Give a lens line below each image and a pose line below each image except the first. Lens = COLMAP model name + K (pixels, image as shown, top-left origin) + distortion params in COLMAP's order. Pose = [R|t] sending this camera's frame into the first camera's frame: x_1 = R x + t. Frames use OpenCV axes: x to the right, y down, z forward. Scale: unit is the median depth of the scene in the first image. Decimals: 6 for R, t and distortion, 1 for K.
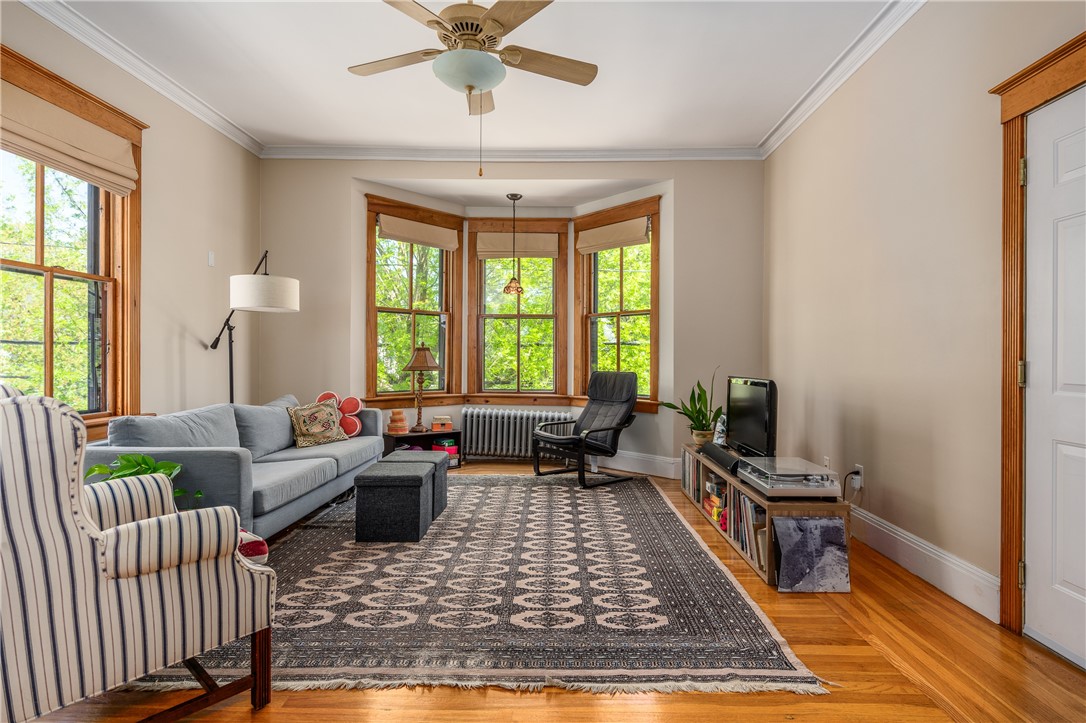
lens RADIAL K [[523.3, 0, 547.3], [0, 523.3, 357.4], [0, 0, 1]] dist [-0.000435, -0.000317]
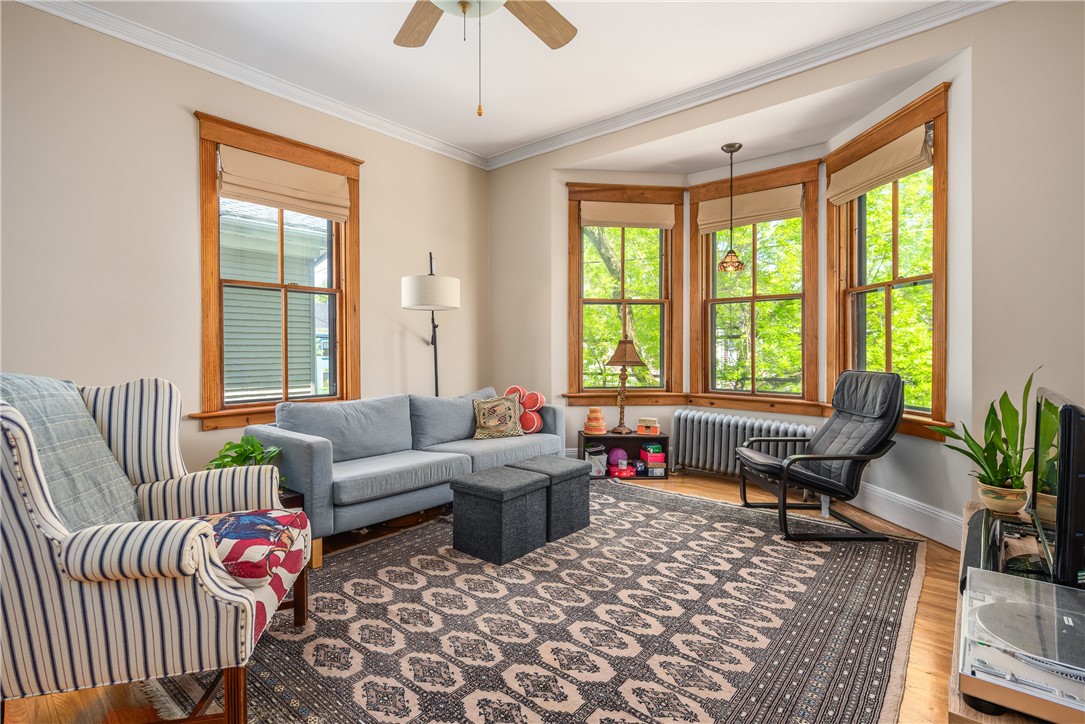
lens RADIAL K [[500.2, 0, 563.3], [0, 500.2, 352.8], [0, 0, 1]] dist [-0.000801, -0.000255]
pose [[0.785907, -0.001355, -0.618343, 0.271130], [0.005567, 0.999973, 0.004884, -0.002592], [0.618319, -0.007280, 0.785893, 0.324447]]
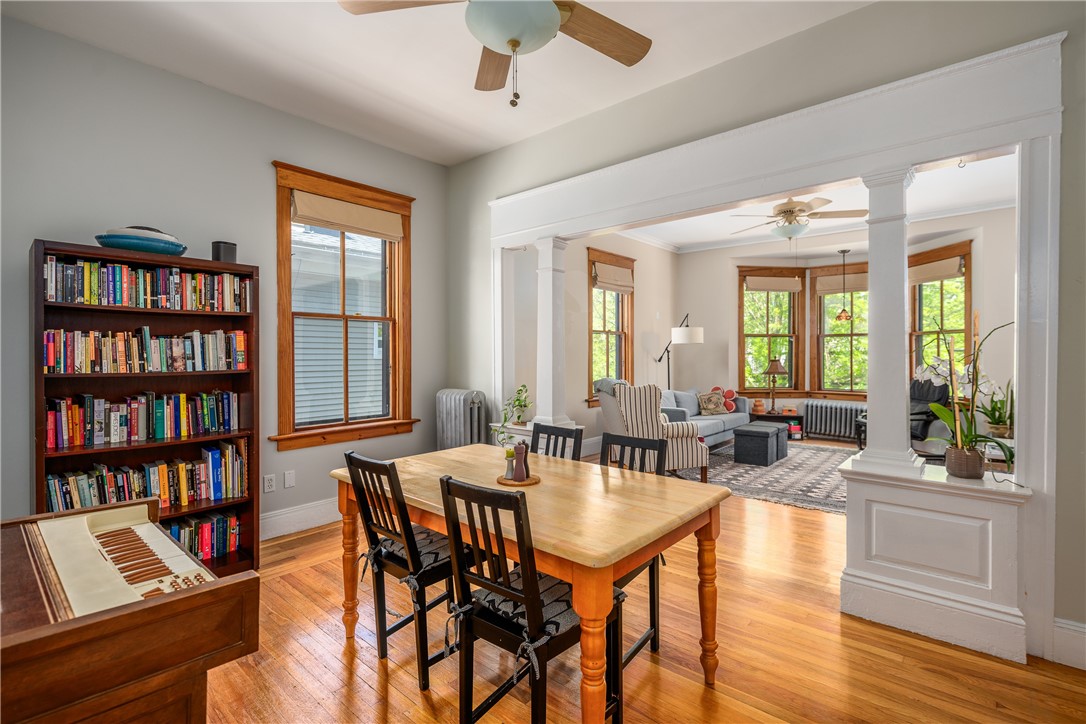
lens RADIAL K [[493.6, 0, 559.9], [0, 493.6, 354.6], [0, 0, 1]] dist [-0.000964, -0.000285]
pose [[0.779367, -0.006396, -0.626534, 0.226373], [0.005405, 0.999979, -0.003484, -0.040080], [0.626544, -0.000671, 0.779386, -0.671644]]
